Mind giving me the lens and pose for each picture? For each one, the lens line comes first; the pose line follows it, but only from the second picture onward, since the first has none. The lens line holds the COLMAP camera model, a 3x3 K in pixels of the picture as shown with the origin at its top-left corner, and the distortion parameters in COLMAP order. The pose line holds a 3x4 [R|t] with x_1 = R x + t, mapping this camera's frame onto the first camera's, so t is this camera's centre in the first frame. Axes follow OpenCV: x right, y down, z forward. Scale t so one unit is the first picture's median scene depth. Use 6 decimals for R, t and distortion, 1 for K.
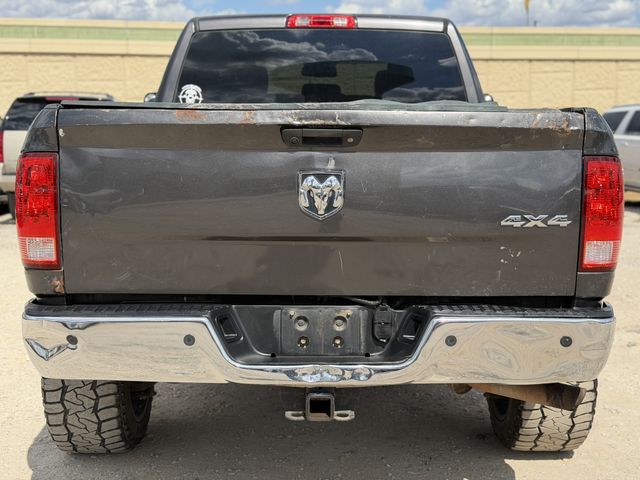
lens RADIAL K [[902.6, 0, 320.0], [0, 902.6, 240.0], [0, 0, 1]] dist [0.111646, -0.032766]
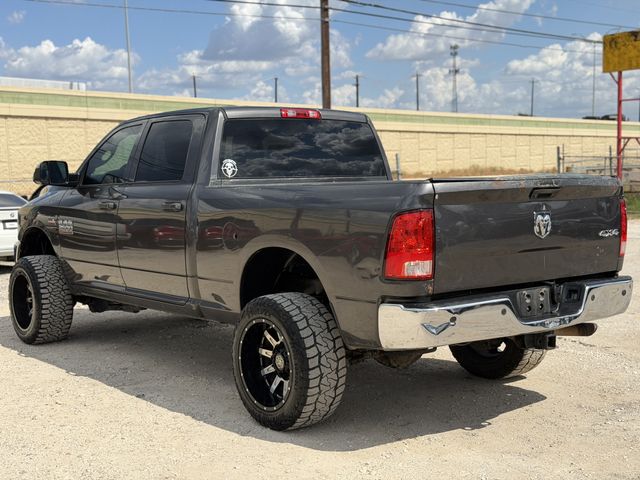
lens RADIAL K [[902.6, 0, 320.0], [0, 902.6, 240.0], [0, 0, 1]] dist [0.111646, -0.032766]
pose [[0.786664, -0.062433, 0.614217, -1.432892], [0.097234, 0.994986, -0.023398, -0.020031], [-0.609677, 0.078129, 0.788790, -0.168115]]
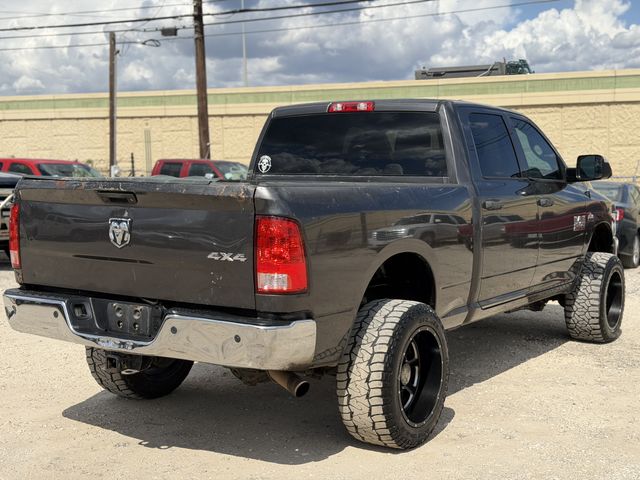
lens RADIAL K [[902.6, 0, 320.0], [0, 902.6, 240.0], [0, 0, 1]] dist [0.111646, -0.032766]
pose [[0.833981, 0.046352, -0.549843, 1.166203], [-0.073047, 0.996970, -0.026750, -0.019453], [0.546937, 0.062474, 0.834840, -0.167176]]
